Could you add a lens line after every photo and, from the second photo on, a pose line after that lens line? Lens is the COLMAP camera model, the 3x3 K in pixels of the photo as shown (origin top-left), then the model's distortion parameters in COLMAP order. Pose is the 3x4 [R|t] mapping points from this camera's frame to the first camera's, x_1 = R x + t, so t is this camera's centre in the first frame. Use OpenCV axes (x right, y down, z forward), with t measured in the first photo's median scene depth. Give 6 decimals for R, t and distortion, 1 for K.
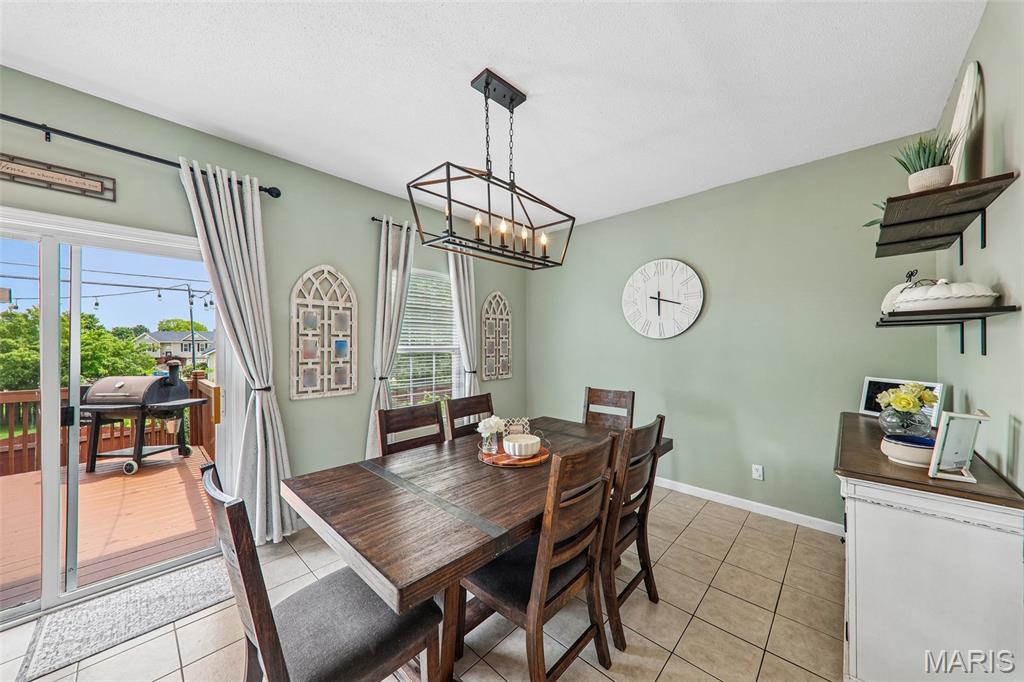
lens RADIAL K [[354.2, 0, 513.2], [0, 354.2, 342.2], [0, 0, 1]] dist [0.021921, -0.006407]
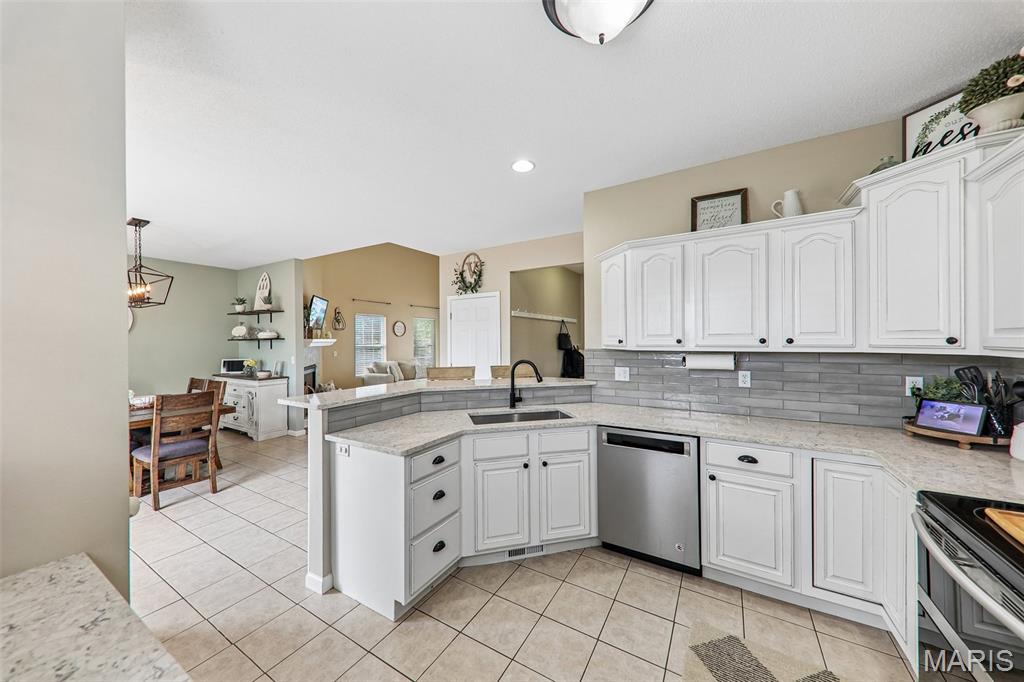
lens RADIAL K [[354.2, 0, 510.1], [0, 354.2, 340.2], [0, 0, 1]] dist [0.021921, -0.006407]
pose [[-0.201481, 0.001635, 0.979491, -1.770142], [0.005095, 0.999987, -0.000621, -0.026394], [-0.979479, 0.004865, -0.201487, -0.456101]]
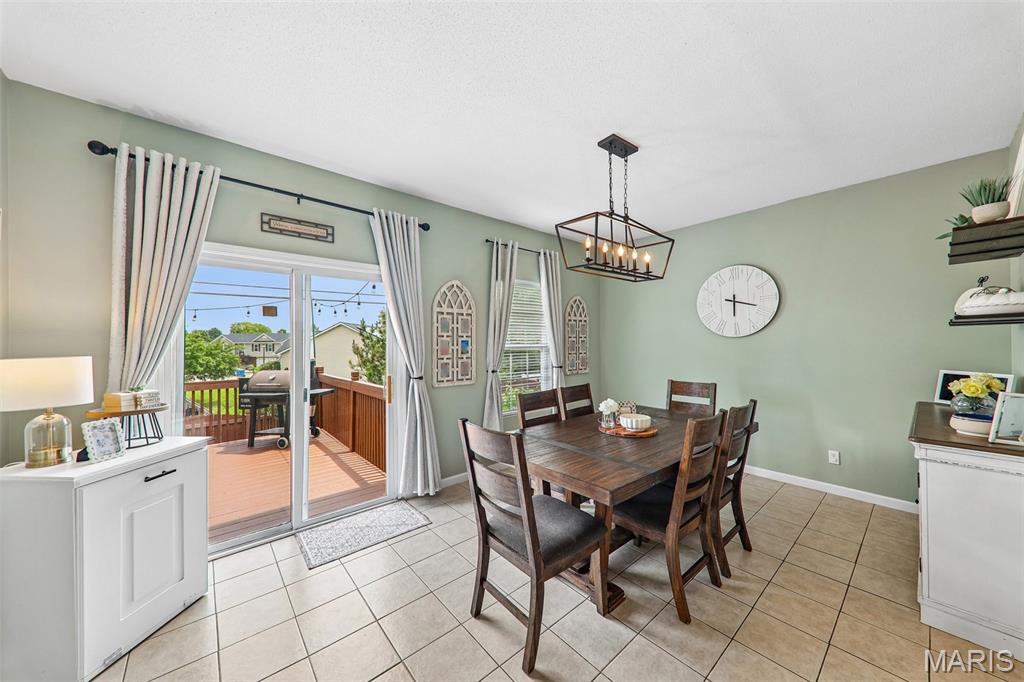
lens RADIAL K [[354.2, 0, 513.8], [0, 354.2, 341.4], [0, 0, 1]] dist [0.021921, -0.006407]
pose [[0.994380, -0.006079, -0.105693, -0.204138], [0.006145, 0.999981, 0.000307, -0.001484], [0.105689, -0.000954, 0.994399, -0.234813]]
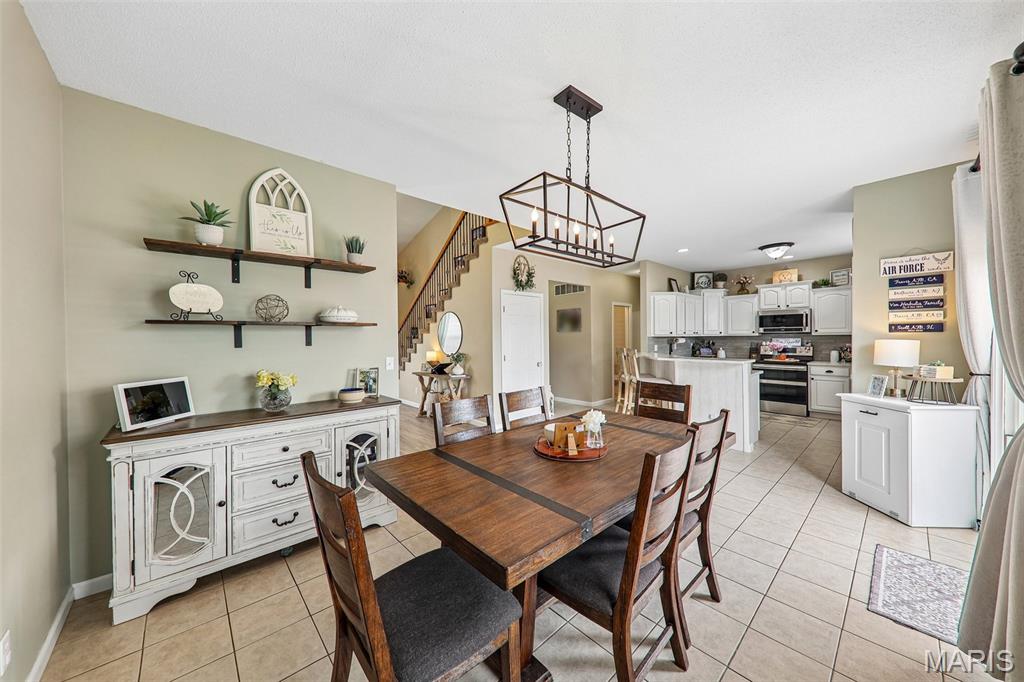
lens RADIAL K [[354.2, 0, 507.6], [0, 354.2, 340.9], [0, 0, 1]] dist [0.021921, -0.006407]
pose [[-0.995855, 0.010050, 0.090402, 0.068734], [0.010628, 0.999926, 0.005912, 0.006420], [-0.090336, 0.006848, -0.995888, 1.545168]]
